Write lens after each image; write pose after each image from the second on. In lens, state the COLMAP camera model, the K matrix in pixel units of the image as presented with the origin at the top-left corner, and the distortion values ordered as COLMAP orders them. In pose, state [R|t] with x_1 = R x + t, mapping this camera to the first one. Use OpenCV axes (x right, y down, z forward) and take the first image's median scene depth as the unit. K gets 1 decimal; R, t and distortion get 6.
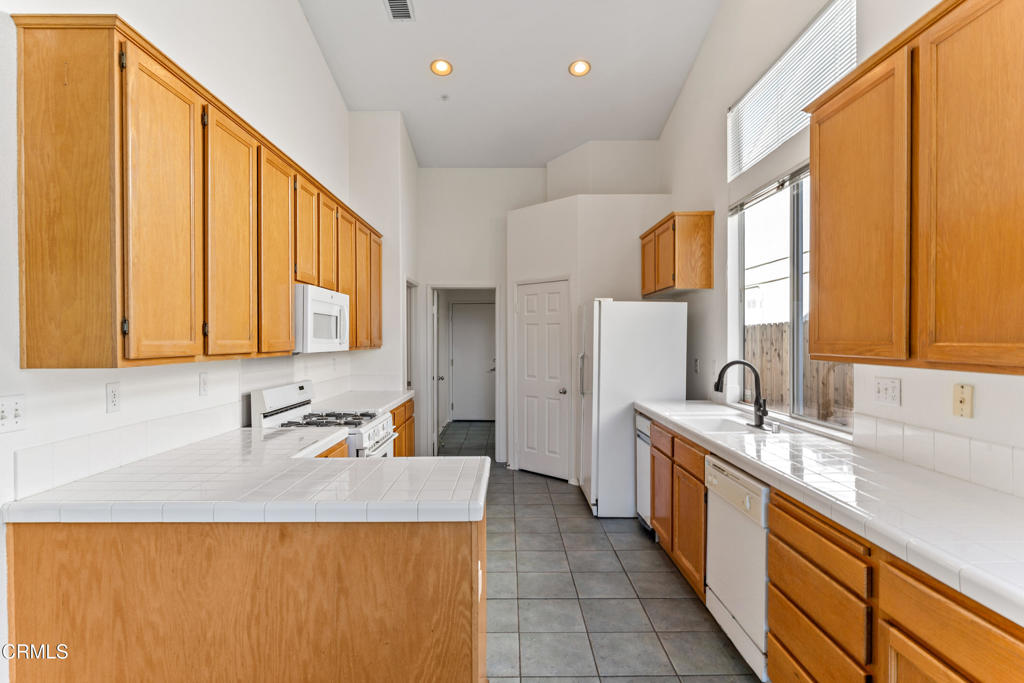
lens RADIAL K [[534.7, 0, 511.4], [0, 534.7, 344.8], [0, 0, 1]] dist [-0.001571, 0.000145]
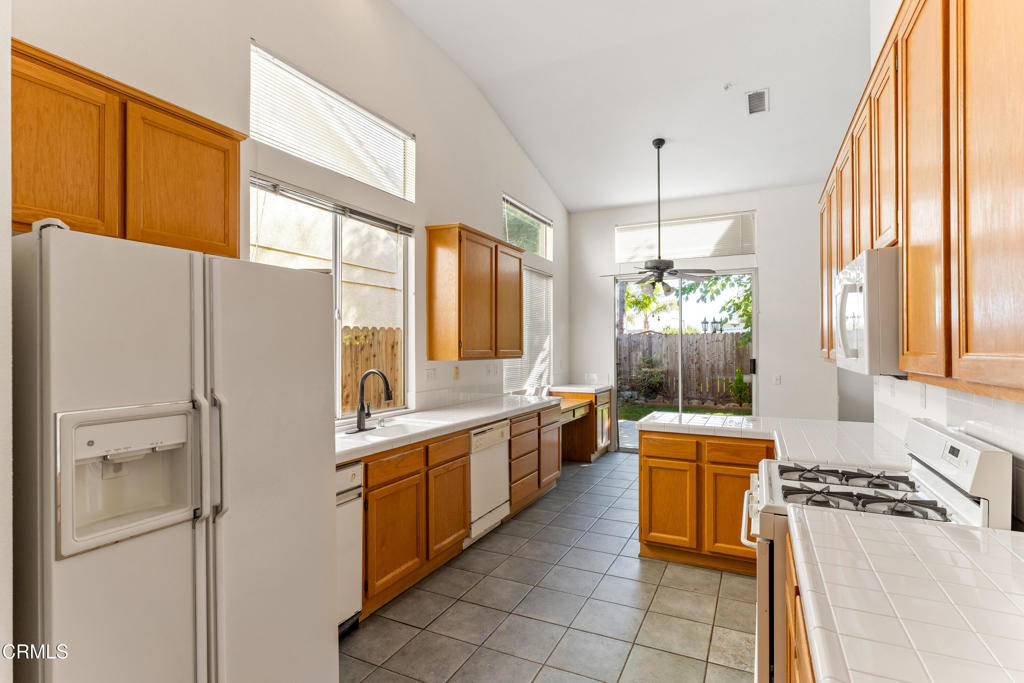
lens RADIAL K [[500.2, 0, 517.3], [0, 500.2, 349.4], [0, 0, 1]] dist [0.003315, 0.000058]
pose [[-0.900541, 0.005281, 0.434739, -0.500095], [0.010643, 0.999894, 0.009901, -0.035442], [-0.434641, 0.013543, -0.900502, 3.323199]]
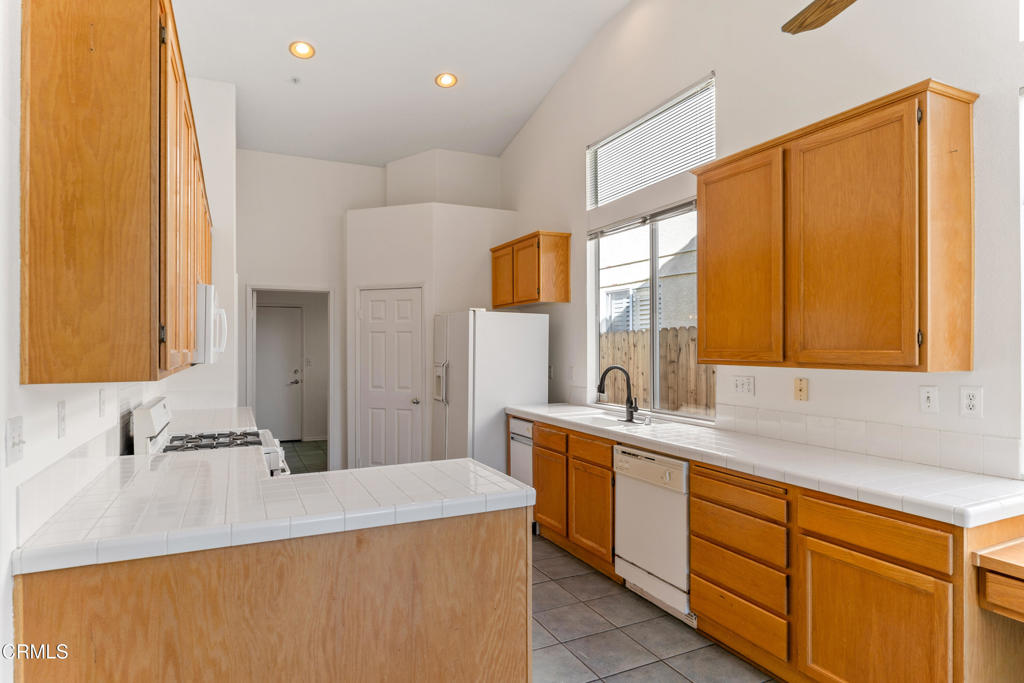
lens RADIAL K [[583.7, 0, 513.5], [0, 583.7, 344.3], [0, 0, 1]] dist [0.000157, -0.004169]
pose [[0.902355, 0.001954, 0.430990, -0.620003], [0.005123, 0.999870, -0.015259, 0.001095], [-0.430964, 0.015977, 0.902228, -0.120804]]
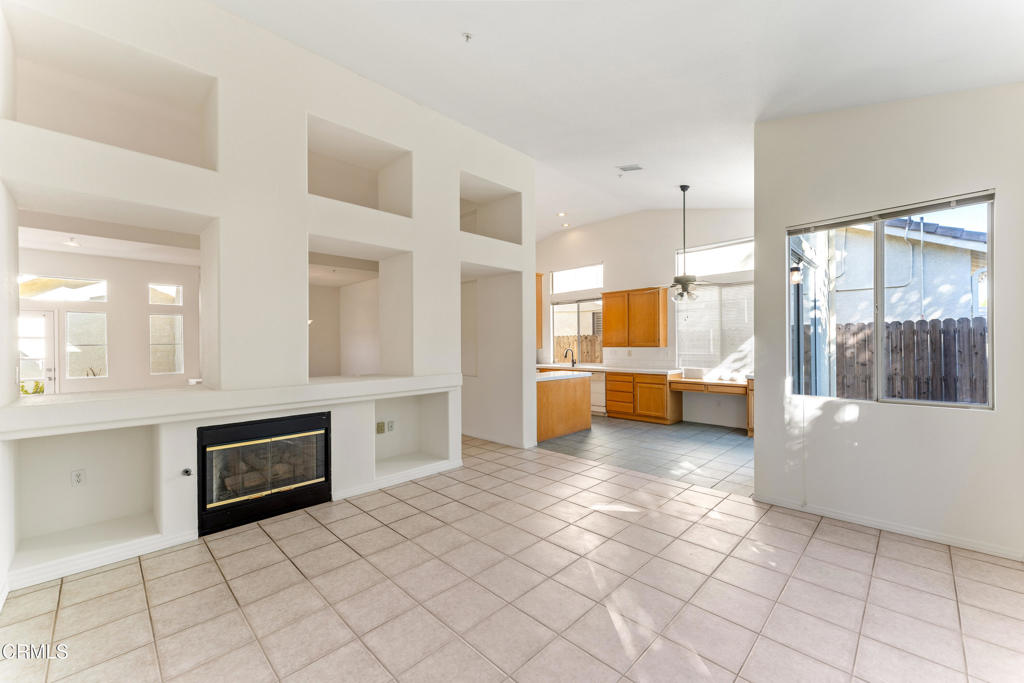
lens RADIAL K [[413.0, 0, 511.1], [0, 413.0, 344.1], [0, 0, 1]] dist [-0.002084, -0.000191]
pose [[0.703875, -0.000993, 0.710323, -3.510490], [0.011143, 0.999891, -0.009644, 0.036905], [-0.710237, 0.014704, 0.703810, -1.336274]]
